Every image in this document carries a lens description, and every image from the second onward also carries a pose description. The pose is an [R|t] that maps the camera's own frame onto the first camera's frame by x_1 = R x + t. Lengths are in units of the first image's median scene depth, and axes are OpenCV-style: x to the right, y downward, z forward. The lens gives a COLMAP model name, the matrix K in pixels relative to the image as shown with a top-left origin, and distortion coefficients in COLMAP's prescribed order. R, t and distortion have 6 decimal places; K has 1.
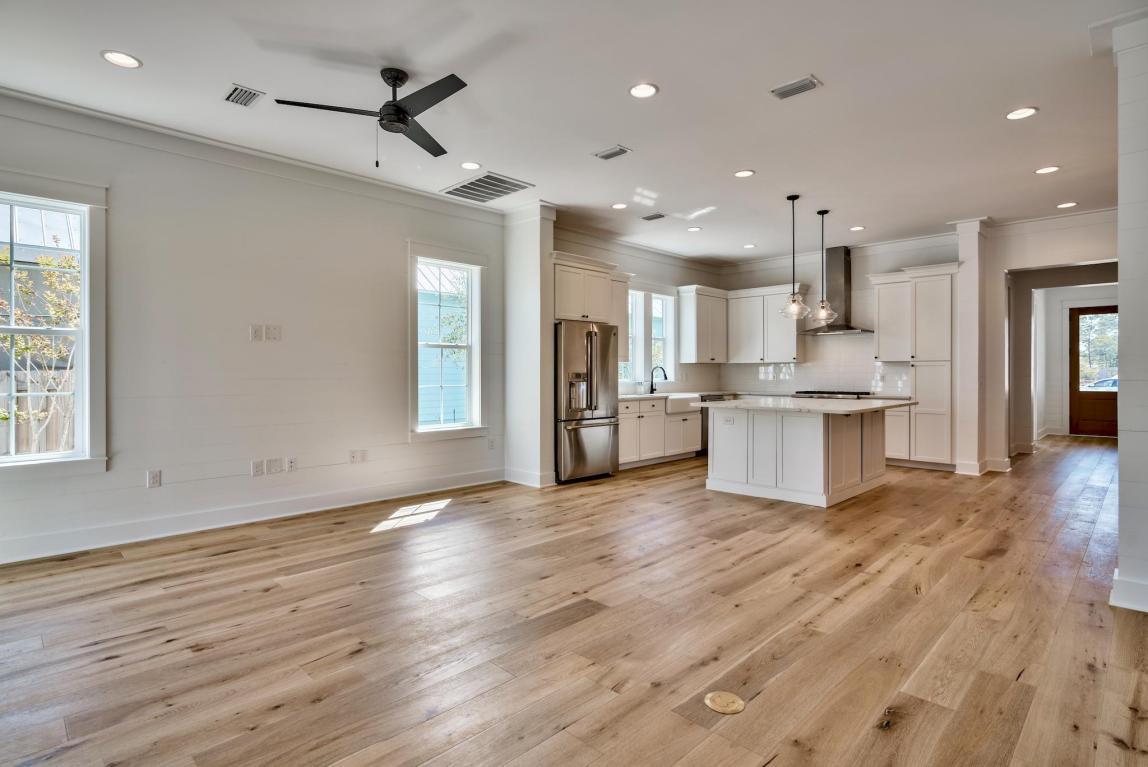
lens RADIAL K [[577.4, 0, 574.0], [0, 577.4, 378.2], [0, 0, 1]] dist [0.000183, 0.000189]
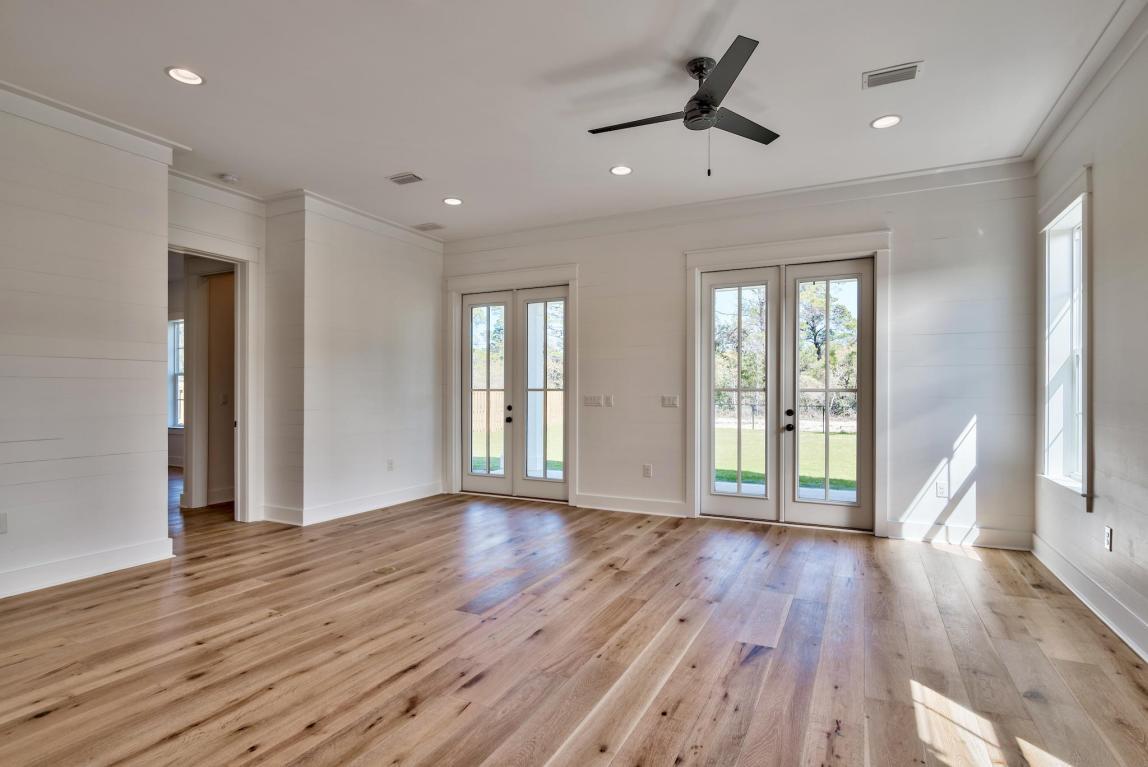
lens RADIAL K [[577.4, 0, 574.6], [0, 577.4, 385.5], [0, 0, 1]] dist [0.000183, 0.000189]
pose [[-0.948979, -0.004330, -0.315310, 0.214501], [-0.004708, 0.999989, 0.000437, -0.025499], [0.315305, 0.001899, -0.948989, 2.325305]]
